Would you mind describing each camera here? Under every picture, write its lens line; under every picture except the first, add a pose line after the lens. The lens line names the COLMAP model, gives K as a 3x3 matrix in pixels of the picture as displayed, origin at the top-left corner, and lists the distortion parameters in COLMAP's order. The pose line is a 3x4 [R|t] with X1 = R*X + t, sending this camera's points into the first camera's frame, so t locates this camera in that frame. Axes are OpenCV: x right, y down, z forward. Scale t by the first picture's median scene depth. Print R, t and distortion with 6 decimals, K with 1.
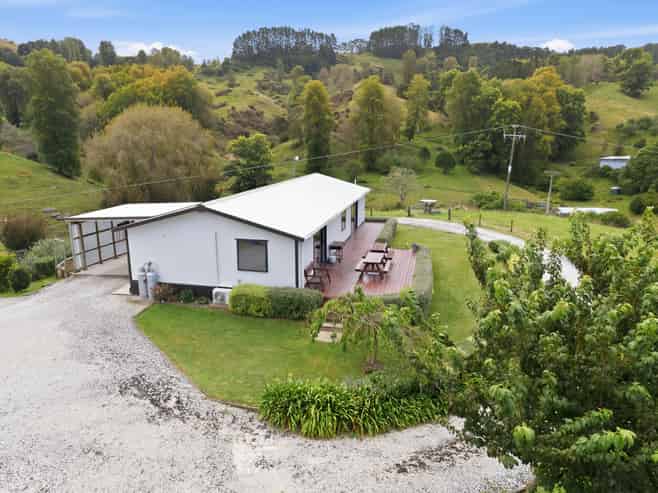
lens RADIAL K [[477.8, 0, 331.7], [0, 477.8, 247.6], [0, 0, 1]] dist [-0.078986, 0.070888]
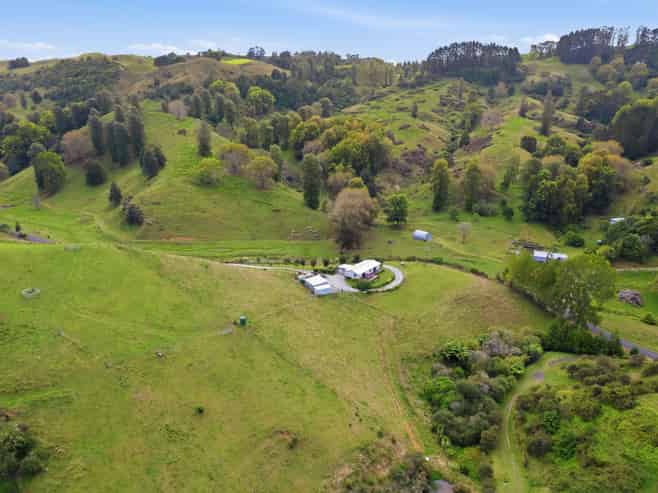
lens RADIAL K [[477.8, 0, 331.7], [0, 477.8, 247.6], [0, 0, 1]] dist [-0.078986, 0.070888]
pose [[0.917920, 0.114871, -0.379773, 0.076824], [-0.090738, 0.992582, 0.080914, -0.032648], [0.386251, -0.039812, 0.921534, -0.207770]]
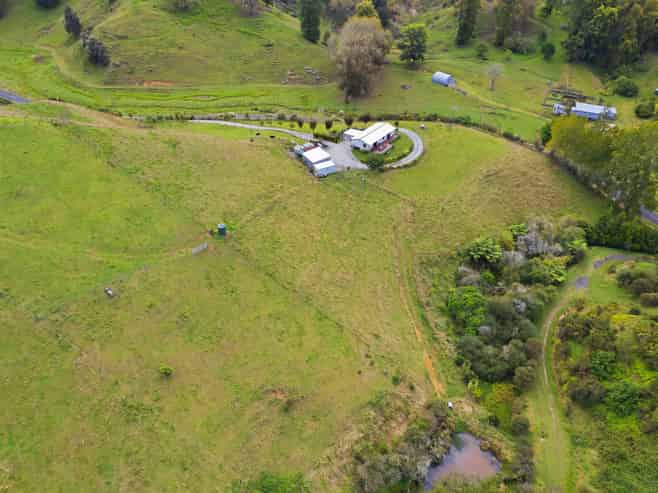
lens RADIAL K [[477.8, 0, 331.7], [0, 477.8, 247.6], [0, 0, 1]] dist [-0.078986, 0.070888]
pose [[0.916160, 0.243385, -0.318458, 0.057002], [-0.091535, 0.900579, 0.424946, -0.044306], [0.390222, -0.360168, 0.847352, -0.165458]]
